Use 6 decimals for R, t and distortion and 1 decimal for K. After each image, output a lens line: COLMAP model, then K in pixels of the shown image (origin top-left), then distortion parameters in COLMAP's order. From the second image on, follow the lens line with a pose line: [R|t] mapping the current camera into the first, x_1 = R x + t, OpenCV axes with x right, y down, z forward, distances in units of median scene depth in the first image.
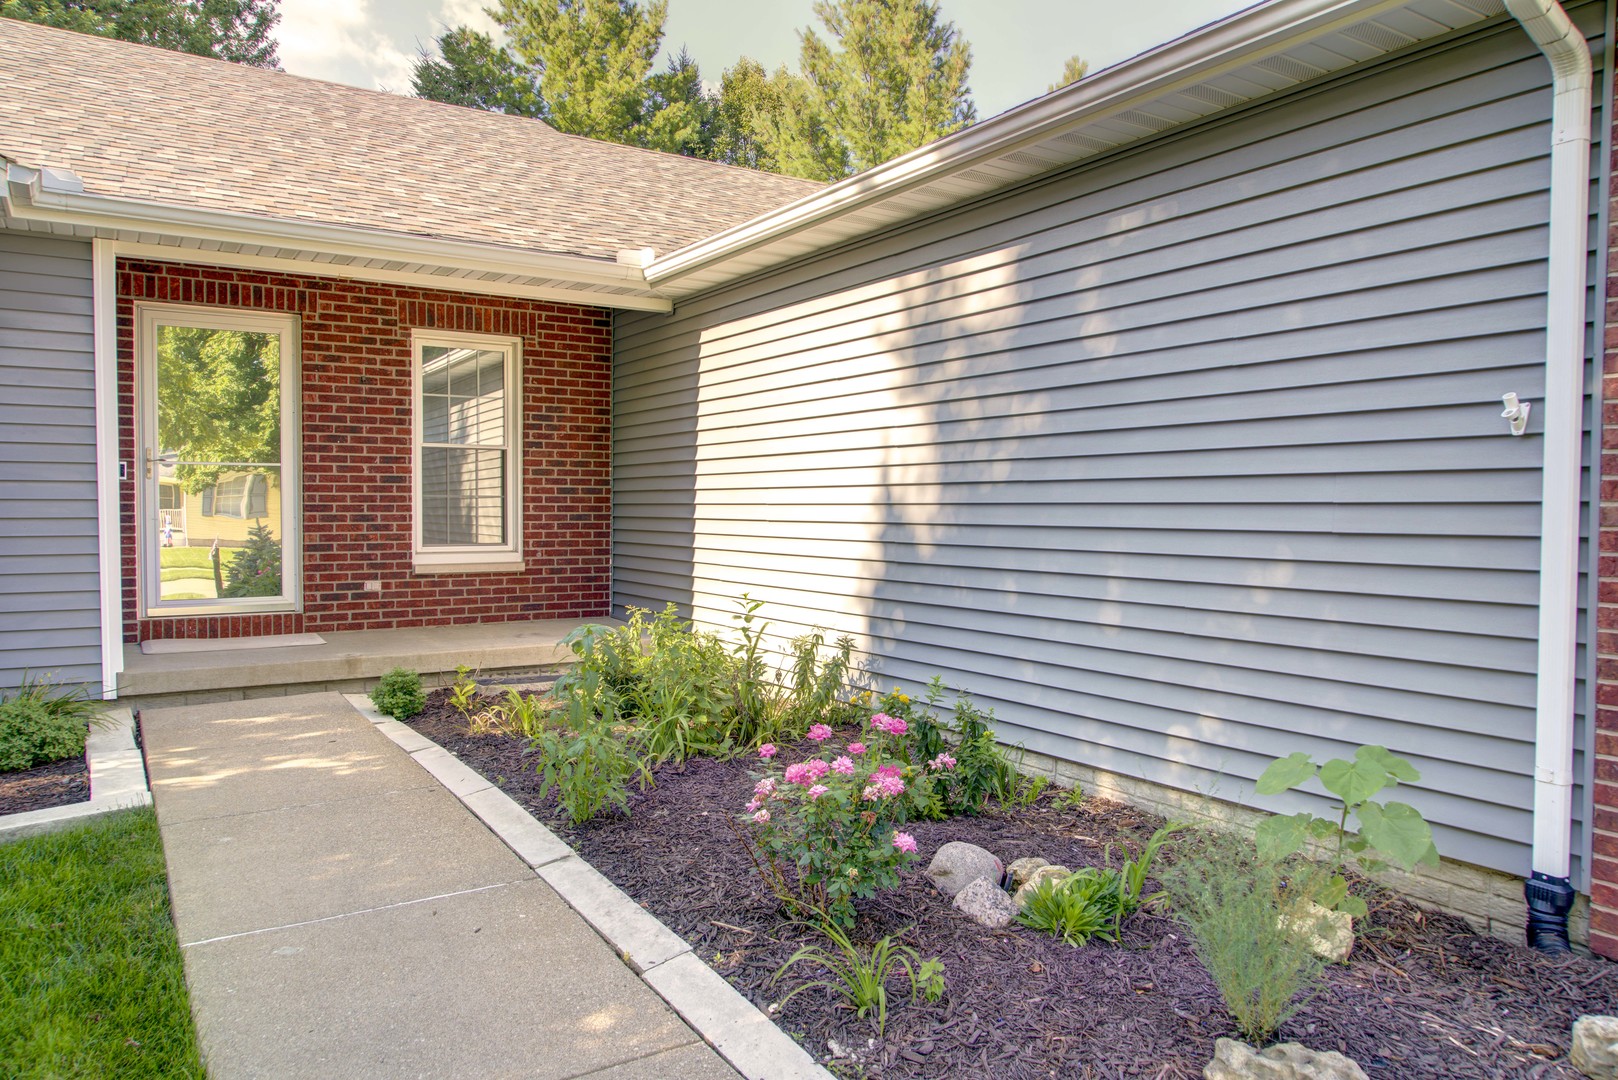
lens RADIAL K [[1102.3, 0, 806.9], [0, 1102.3, 573.0], [0, 0, 1]] dist [-0.045497, 0.006437]
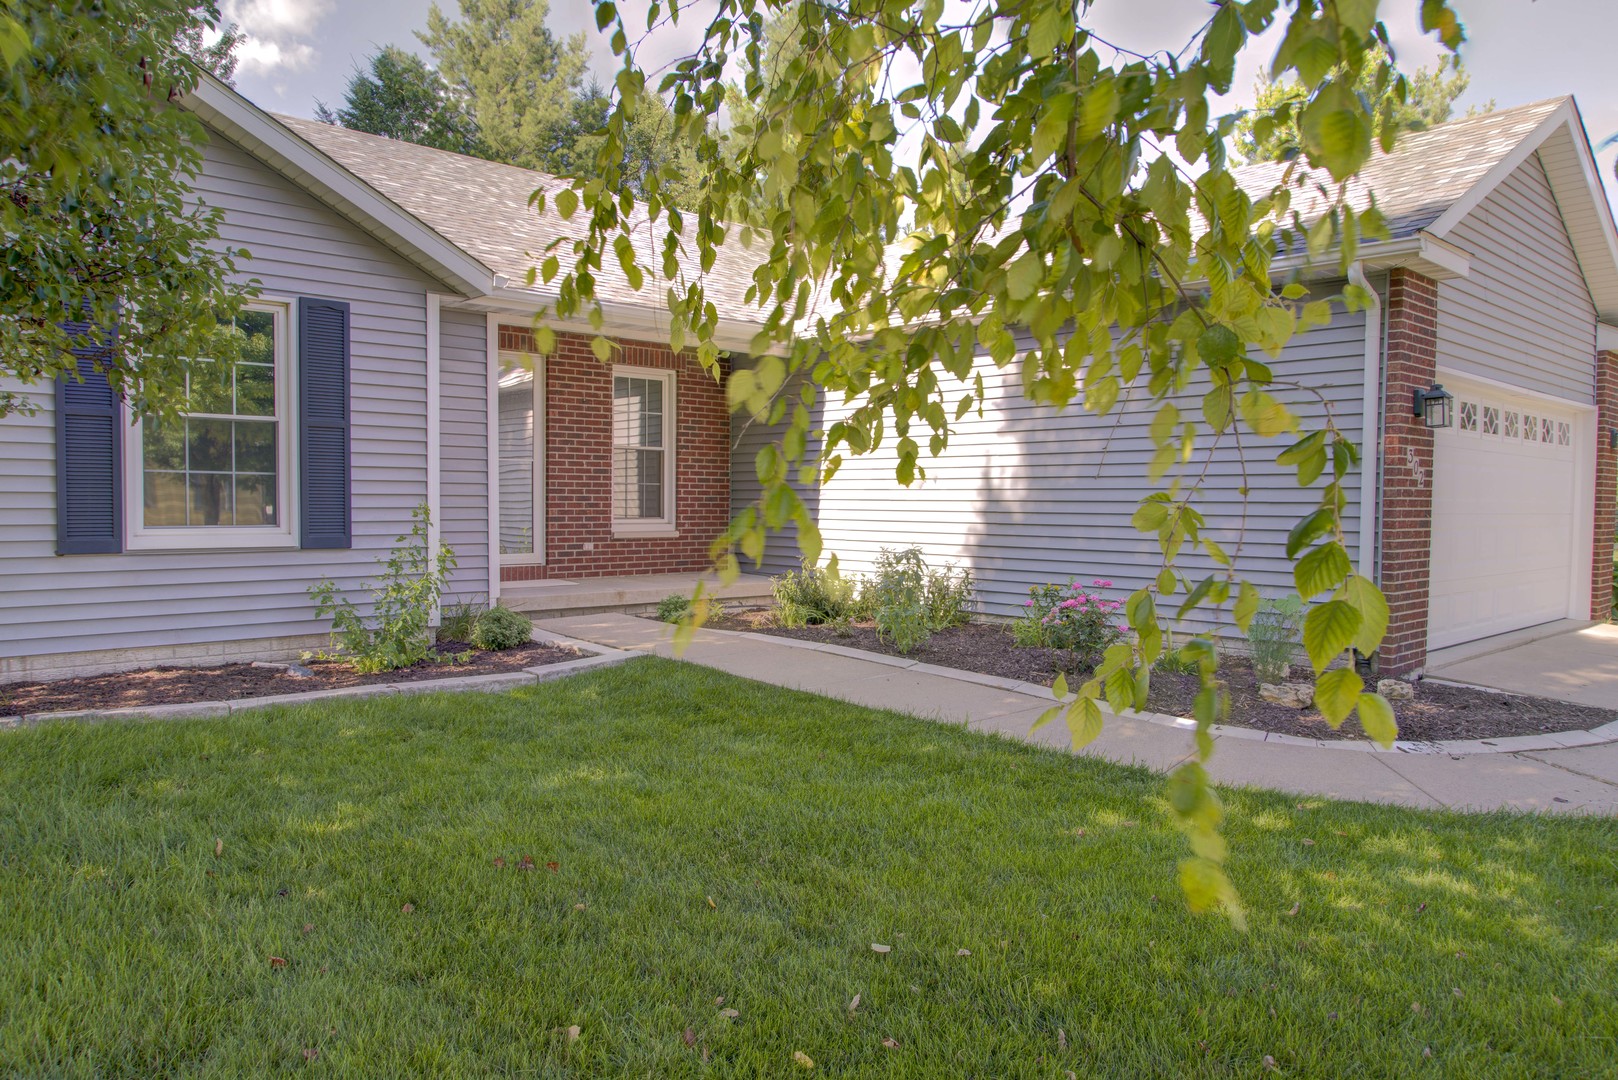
lens RADIAL K [[1102.3, 0, 806.9], [0, 1102.3, 573.0], [0, 0, 1]] dist [-0.045497, 0.006437]
pose [[0.984983, -0.008610, 0.172437, -0.345828], [0.007335, 0.999941, 0.008031, 0.034804], [-0.172496, -0.006646, 0.984988, -0.426409]]
